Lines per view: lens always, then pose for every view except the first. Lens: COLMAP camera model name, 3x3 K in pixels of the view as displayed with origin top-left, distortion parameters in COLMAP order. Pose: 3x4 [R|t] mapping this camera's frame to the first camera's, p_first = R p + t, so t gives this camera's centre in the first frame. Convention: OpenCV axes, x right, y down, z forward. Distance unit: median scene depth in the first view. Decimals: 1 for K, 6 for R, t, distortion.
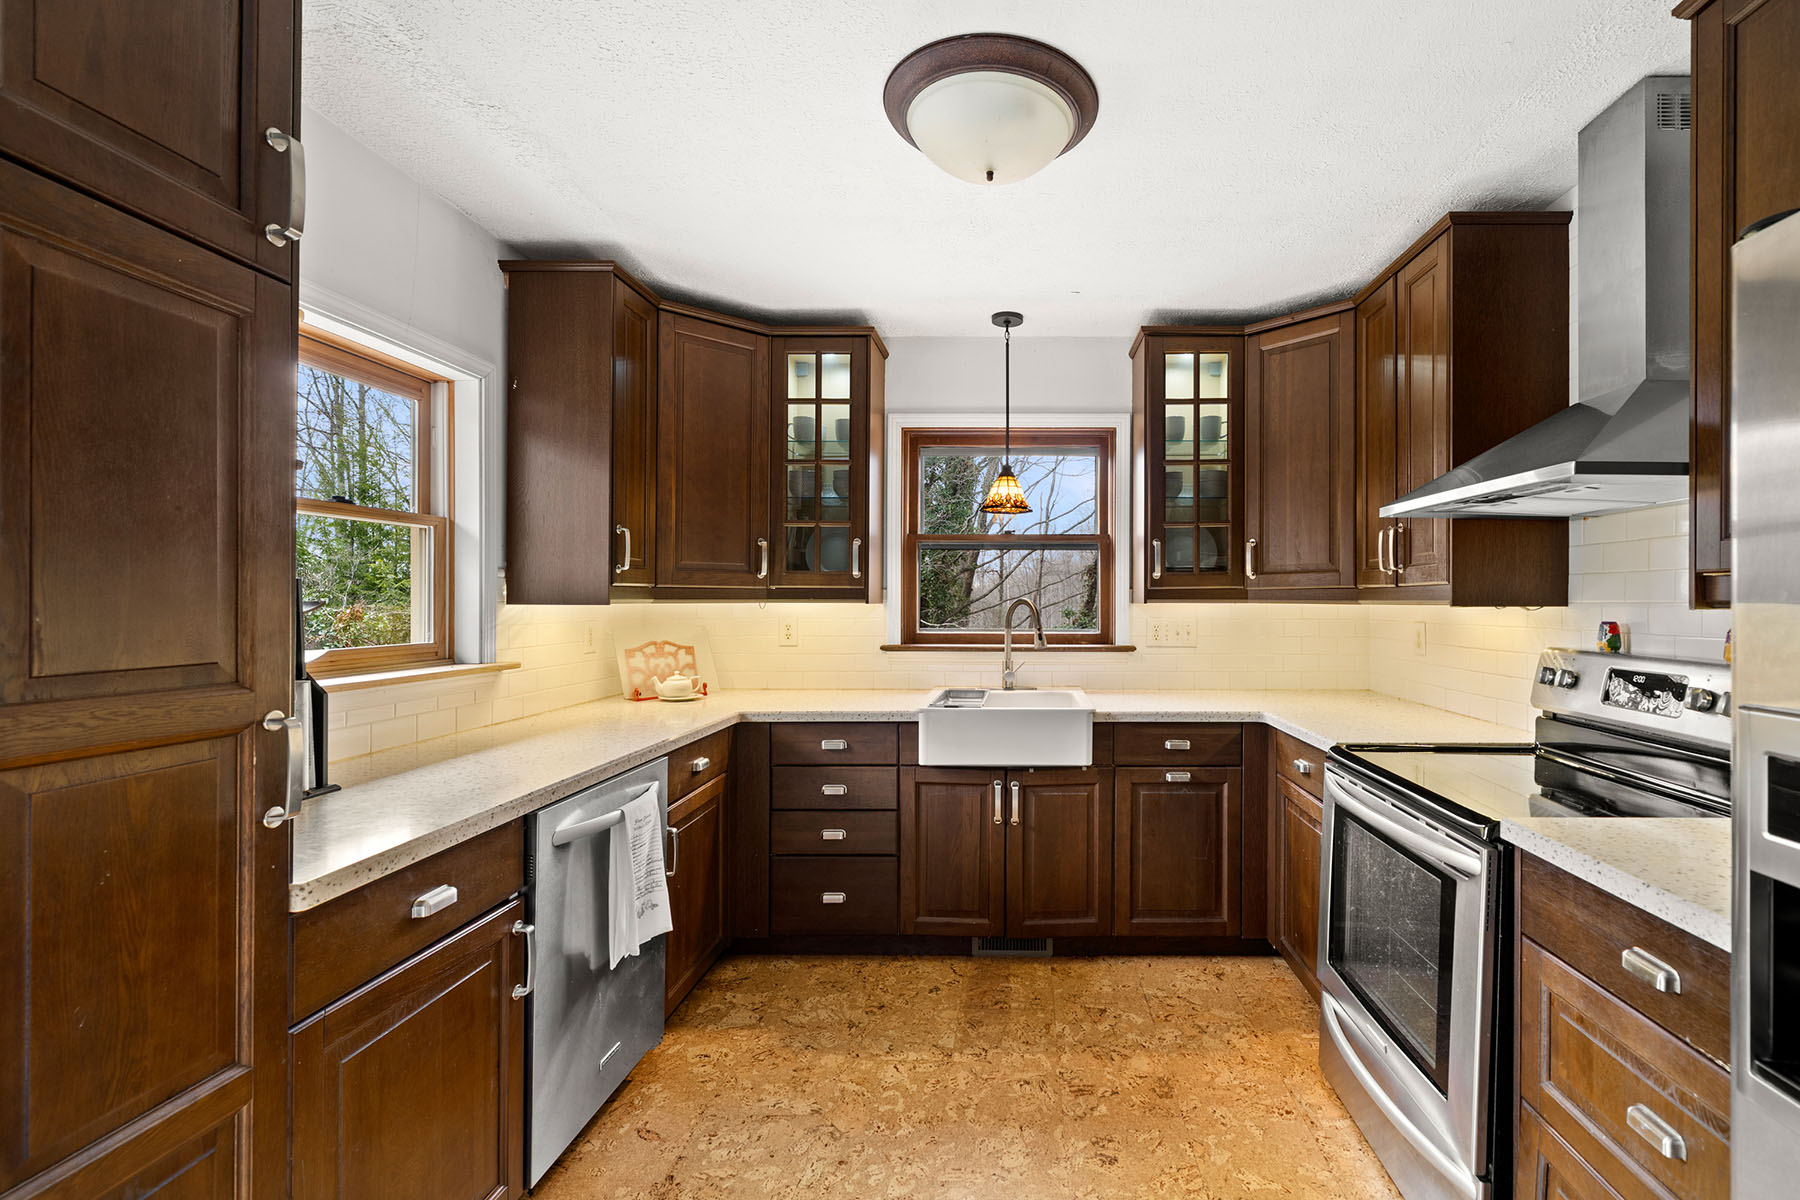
lens RADIAL K [[784.0, 0, 1017.2], [0, 784.0, 600.6], [0, 0, 1]] dist [-0.000932, 0.000504]
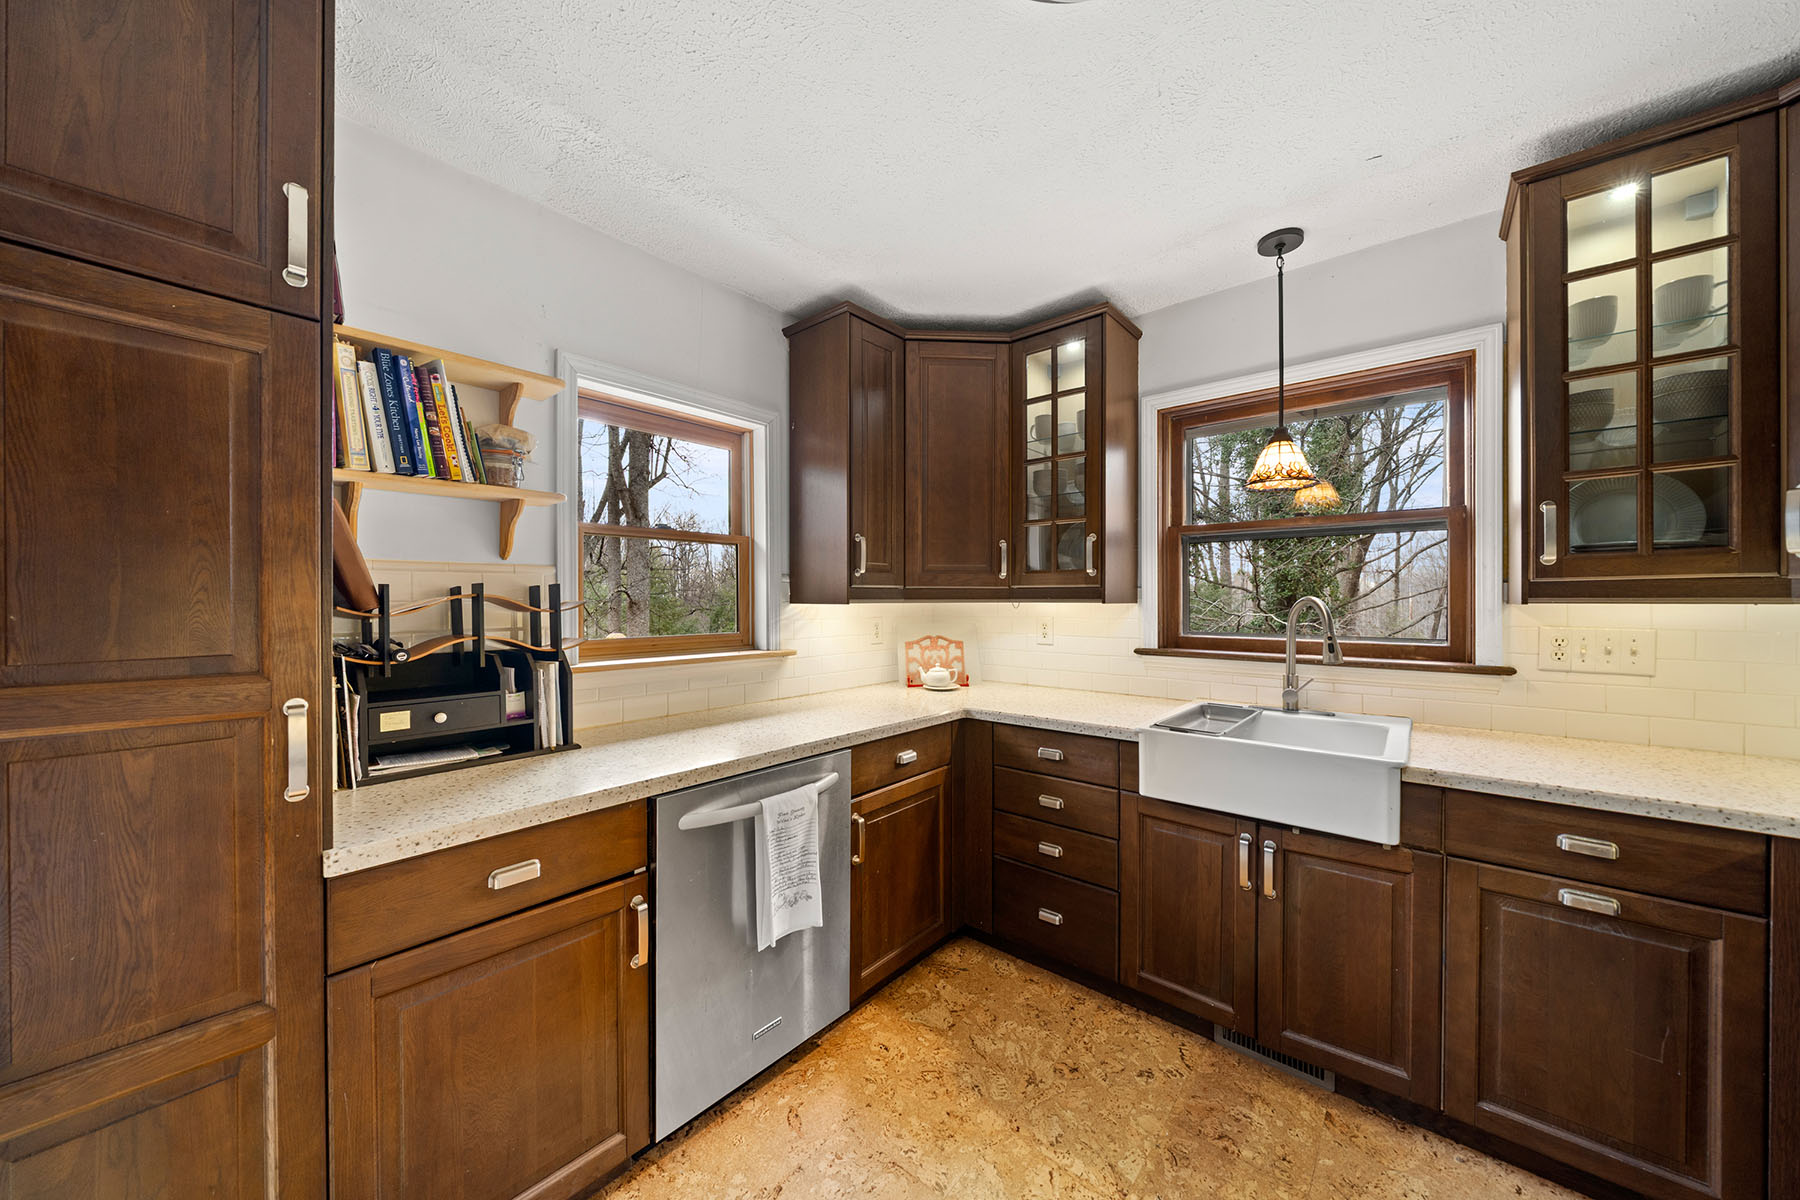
lens RADIAL K [[616.8, 0, 907.2], [0, 616.8, 600.2], [0, 0, 1]] dist [-0.007547, 0.000850]
pose [[0.766900, -0.001232, -0.641766, 0.120778], [0.001271, 0.999999, -0.000401, 0.000117], [0.641766, -0.000509, 0.766901, 0.360876]]
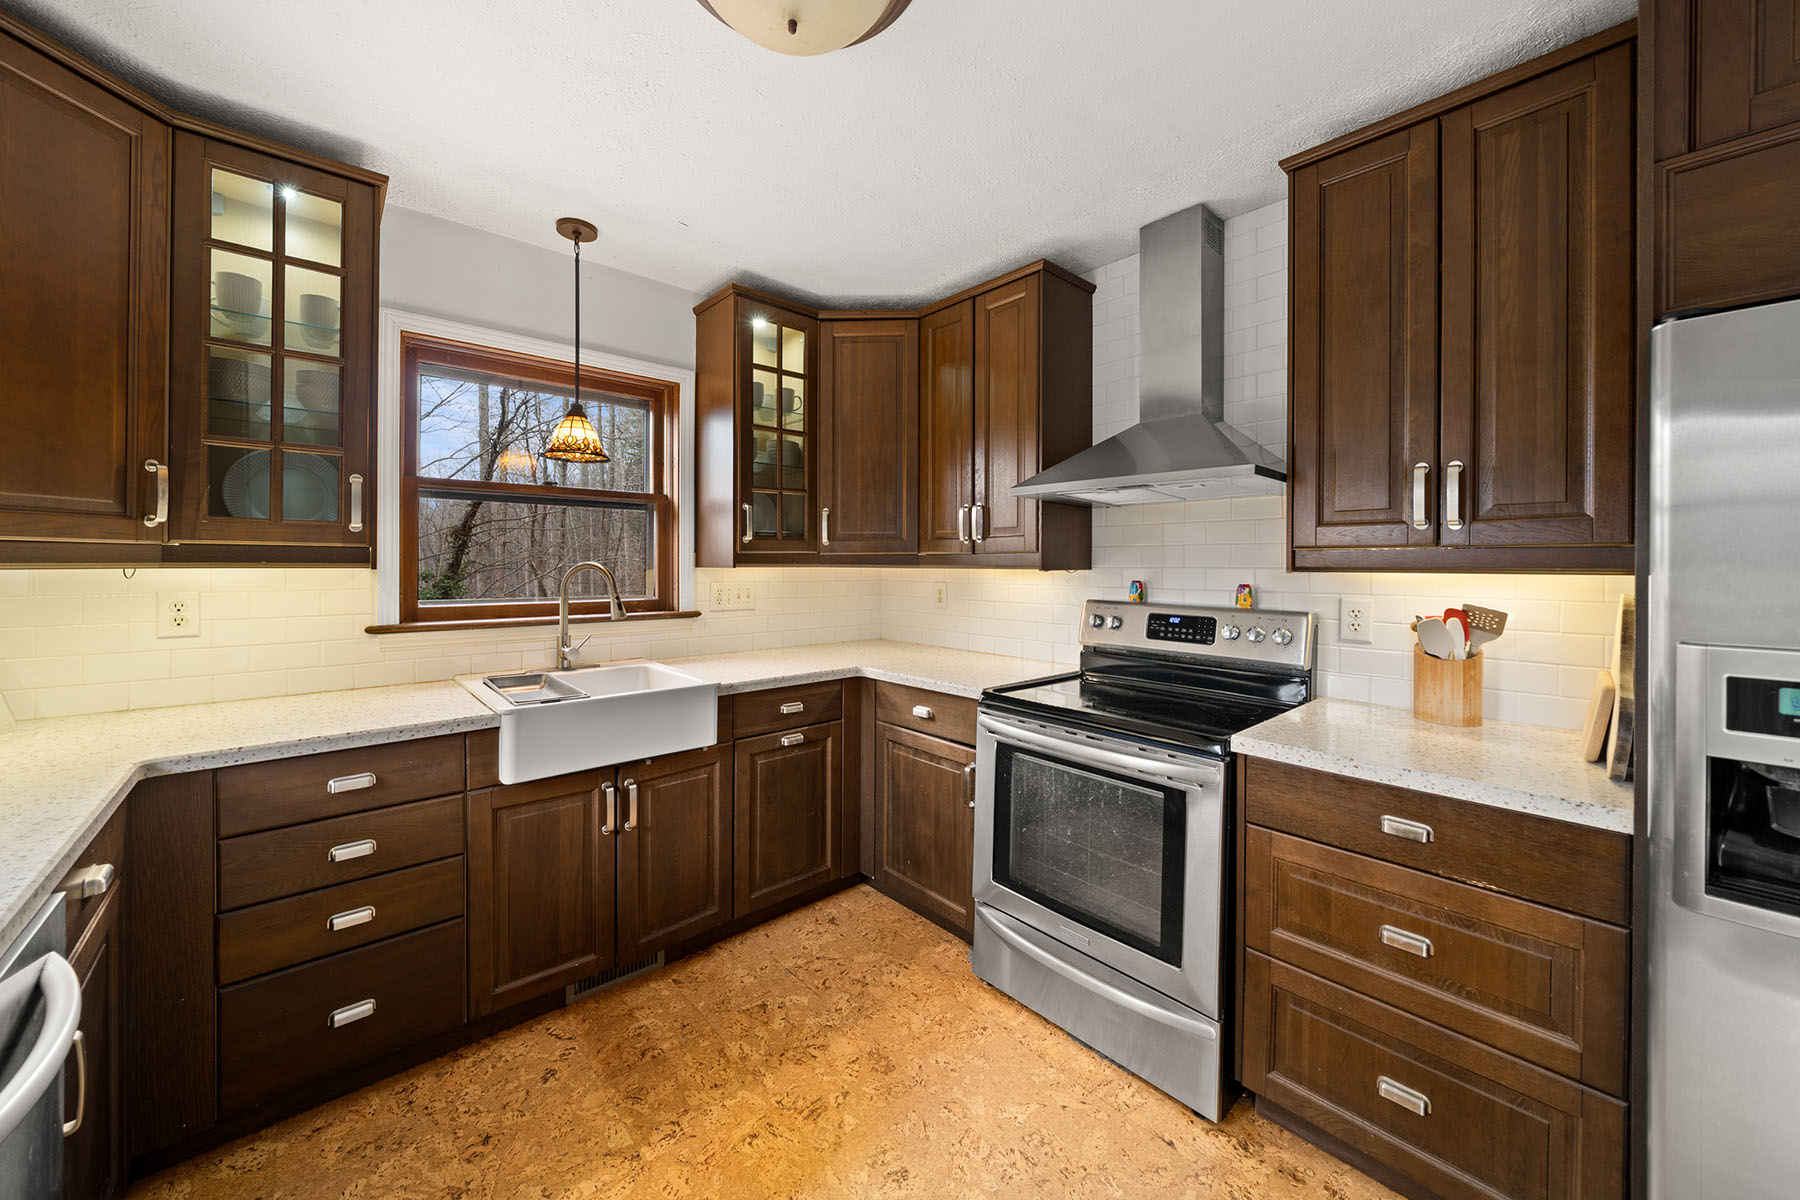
lens RADIAL K [[654.1, 0, 890.4], [0, 654.1, 567.0], [0, 0, 1]] dist [-0.006358, 0.000620]
pose [[0.747970, -0.002747, 0.663727, -0.287296], [-0.001726, 0.999980, 0.006085, -0.003022], [-0.663731, -0.005697, 0.747950, 0.320275]]
